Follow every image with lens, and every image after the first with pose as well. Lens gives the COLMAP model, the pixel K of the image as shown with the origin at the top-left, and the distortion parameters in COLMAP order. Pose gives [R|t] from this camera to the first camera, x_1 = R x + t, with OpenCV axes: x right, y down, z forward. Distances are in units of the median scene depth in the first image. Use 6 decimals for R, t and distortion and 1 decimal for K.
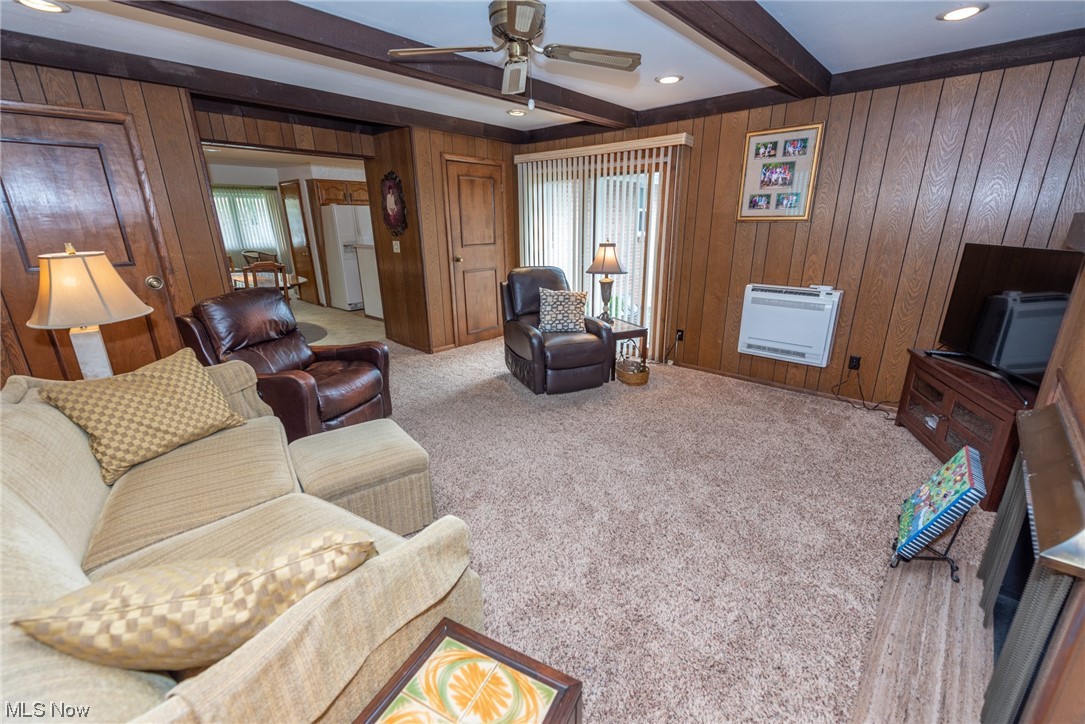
lens RADIAL K [[437.6, 0, 545.3], [0, 437.6, 359.3], [0, 0, 1]] dist [-0.000734, -0.000069]
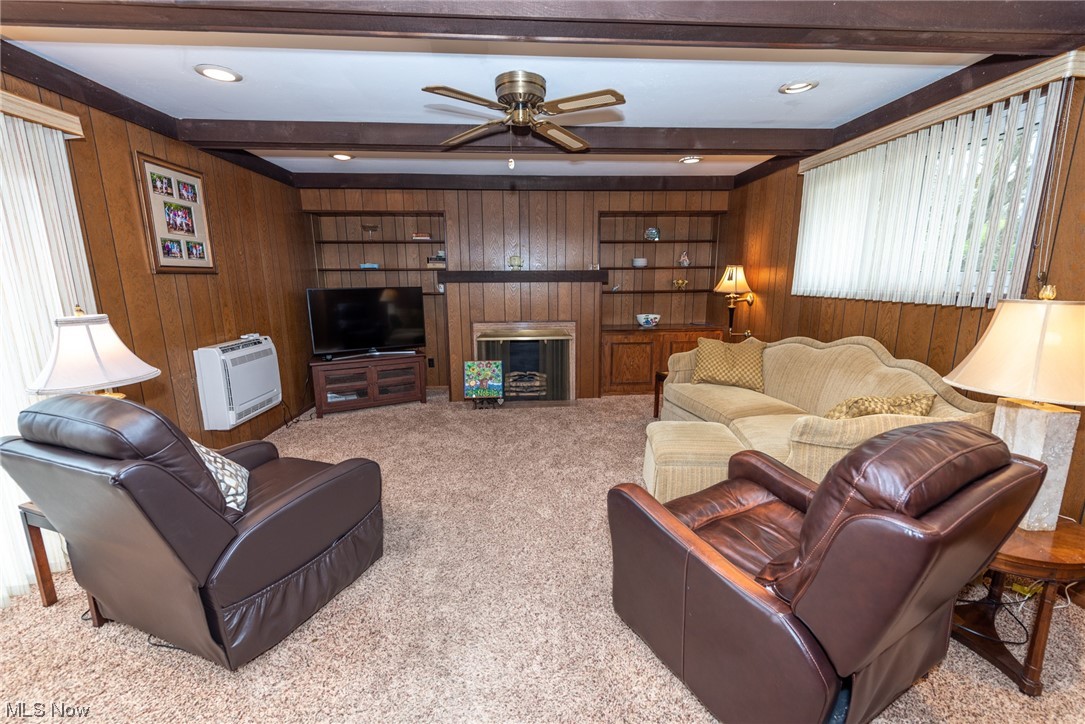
lens RADIAL K [[437.6, 0, 550.4], [0, 437.6, 359.7], [0, 0, 1]] dist [-0.000734, -0.000069]
pose [[-0.735785, -0.117203, 0.666996, -0.573536], [0.212440, 0.895249, 0.391661, -0.355876], [-0.643031, 0.429875, -0.633812, 1.184420]]
